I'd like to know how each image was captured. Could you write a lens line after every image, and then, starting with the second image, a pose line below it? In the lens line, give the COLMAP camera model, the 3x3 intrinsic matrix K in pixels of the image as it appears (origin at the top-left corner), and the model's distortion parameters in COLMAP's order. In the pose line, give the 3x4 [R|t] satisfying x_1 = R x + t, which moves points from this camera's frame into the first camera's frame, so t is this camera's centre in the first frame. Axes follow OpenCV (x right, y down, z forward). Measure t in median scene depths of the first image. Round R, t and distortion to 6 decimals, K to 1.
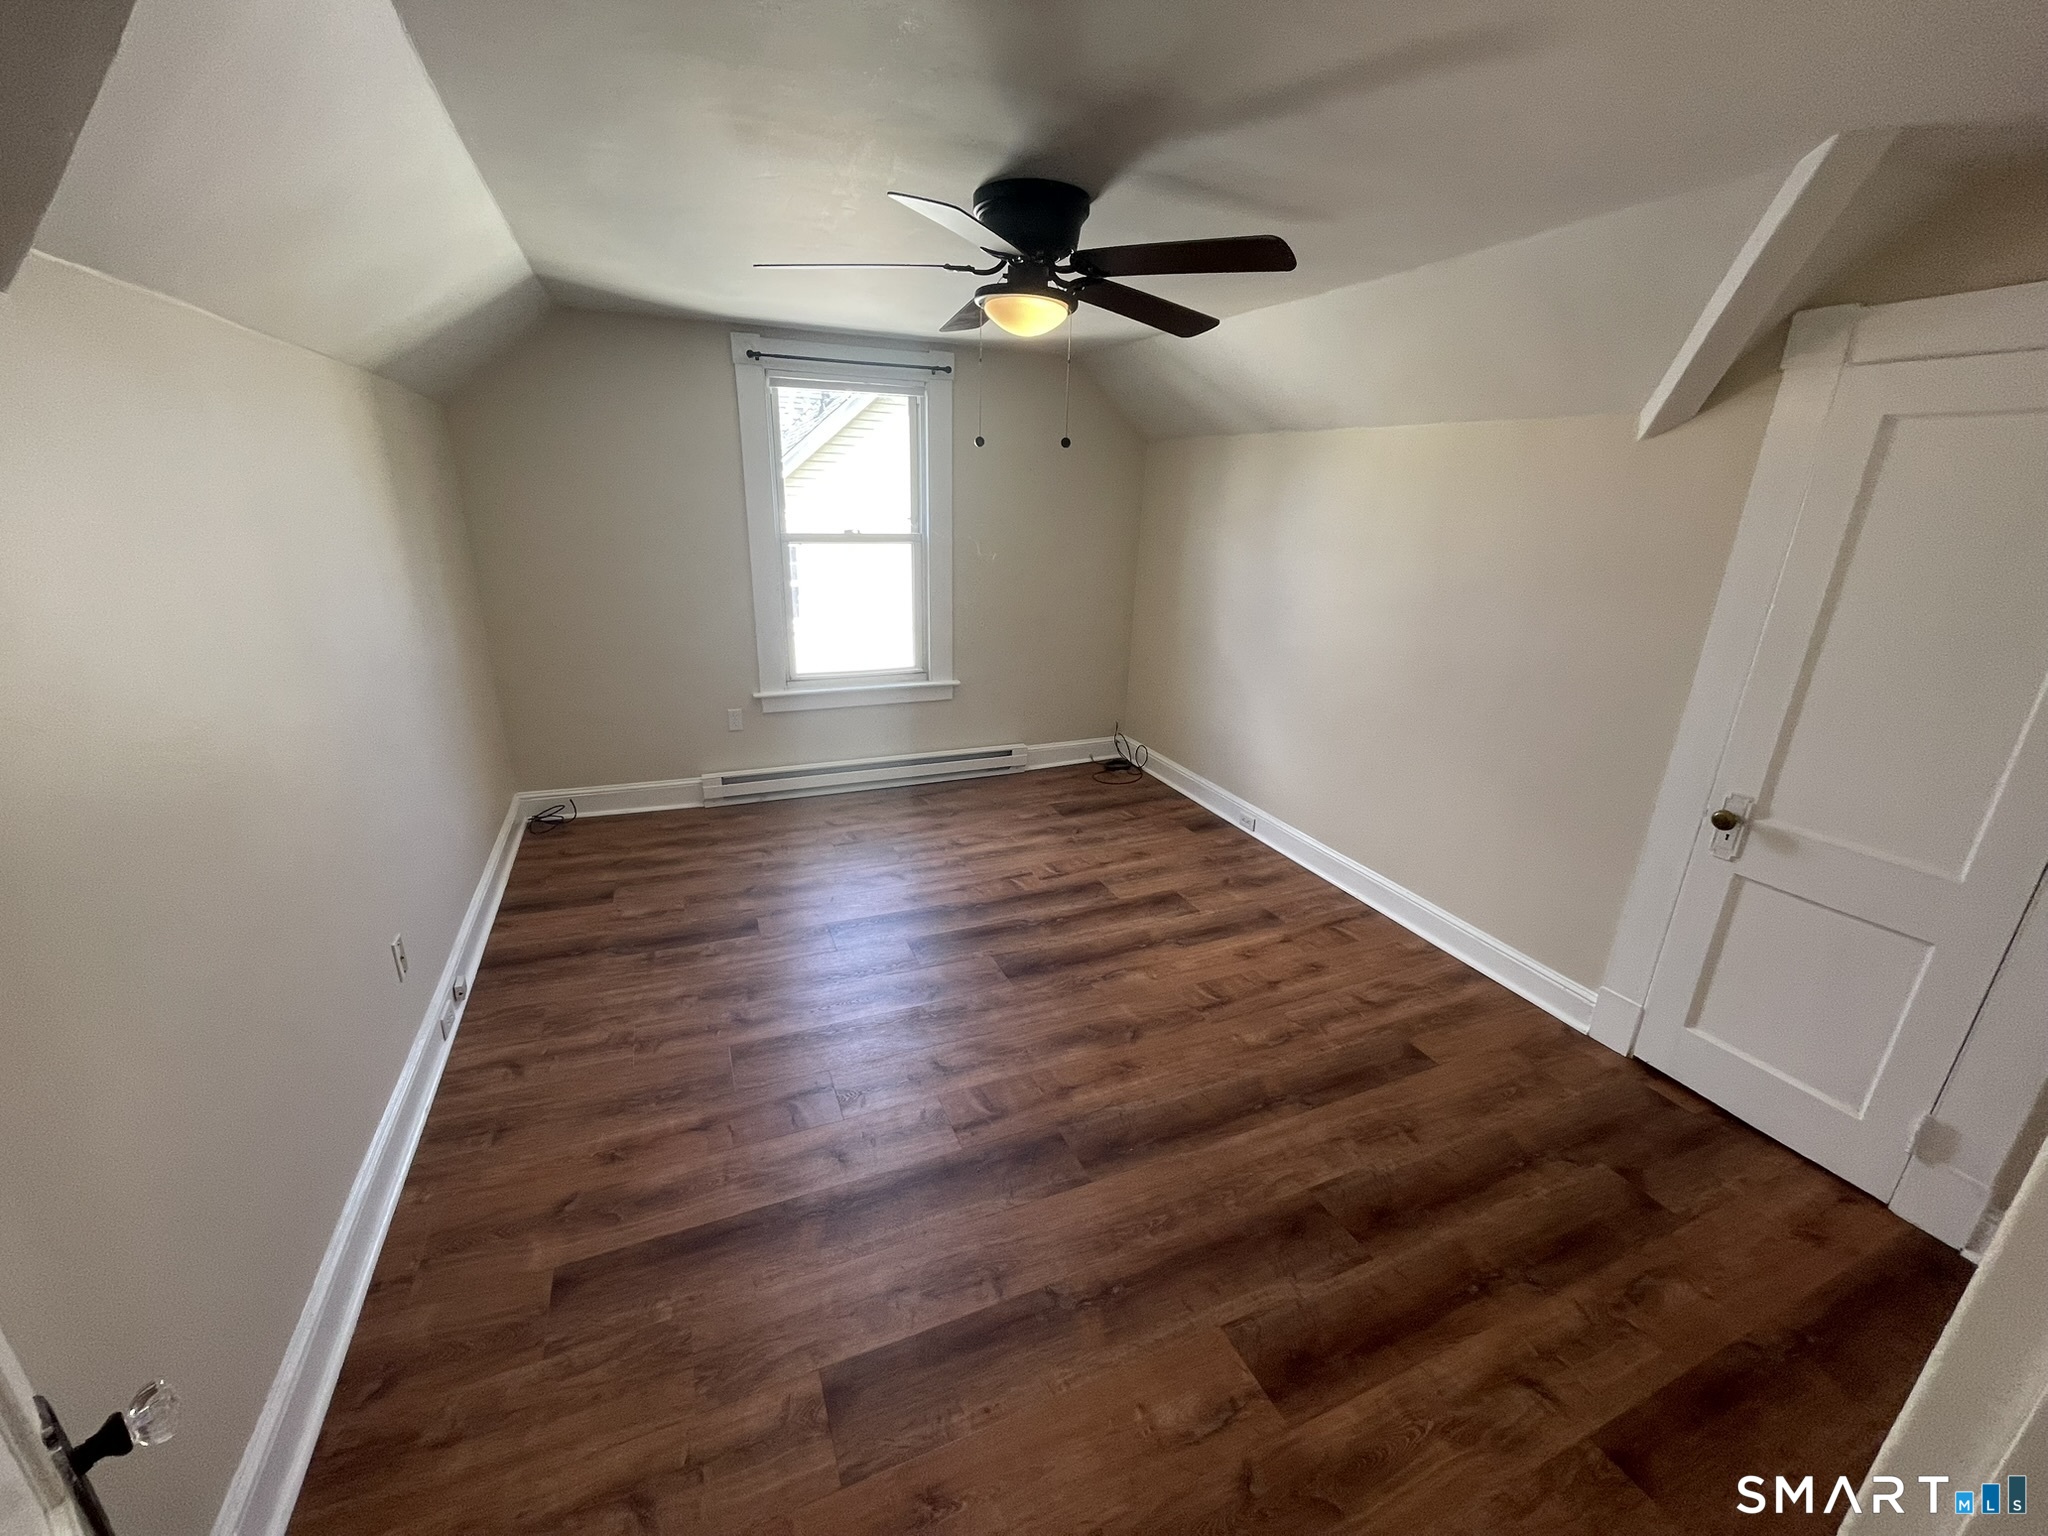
lens RADIAL K [[825.9, 0, 1024.0], [0, 825.9, 768.0], [0, 0, 1]] dist [-0.001936, -0.000589]
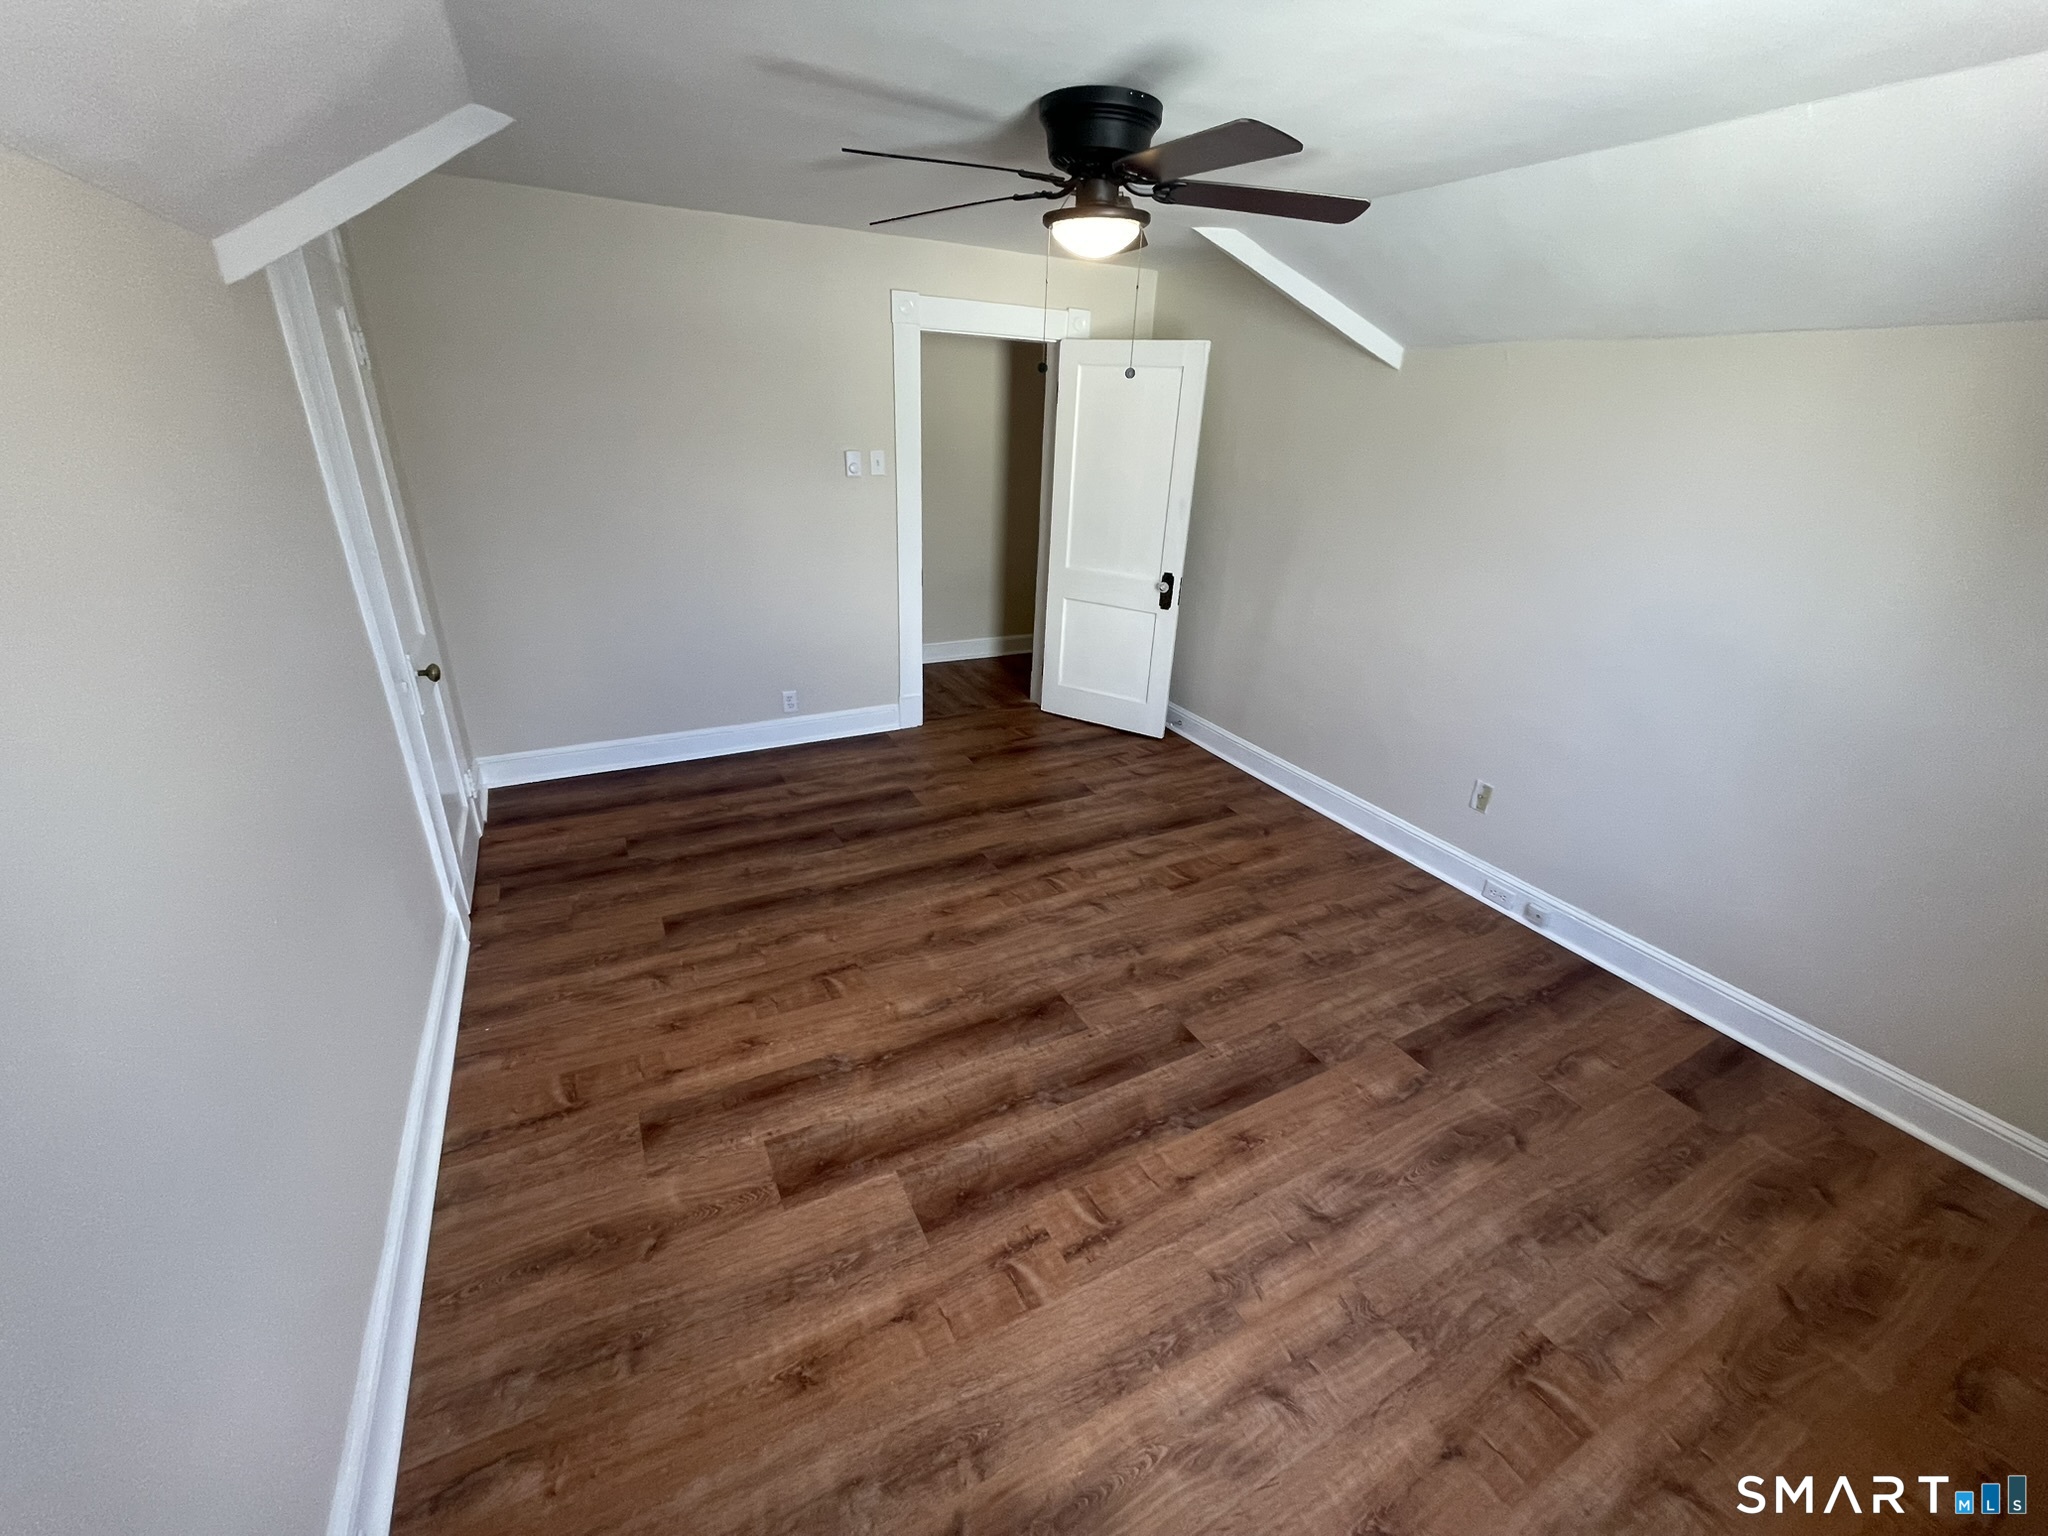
lens RADIAL K [[825.9, 0, 1024.0], [0, 825.9, 768.0], [0, 0, 1]] dist [-0.001936, -0.000589]
pose [[-0.994620, -0.027887, -0.099763, 0.120943], [-0.088012, 0.735386, 0.671908, -0.546360], [0.054627, 0.677074, -0.733885, 1.586987]]
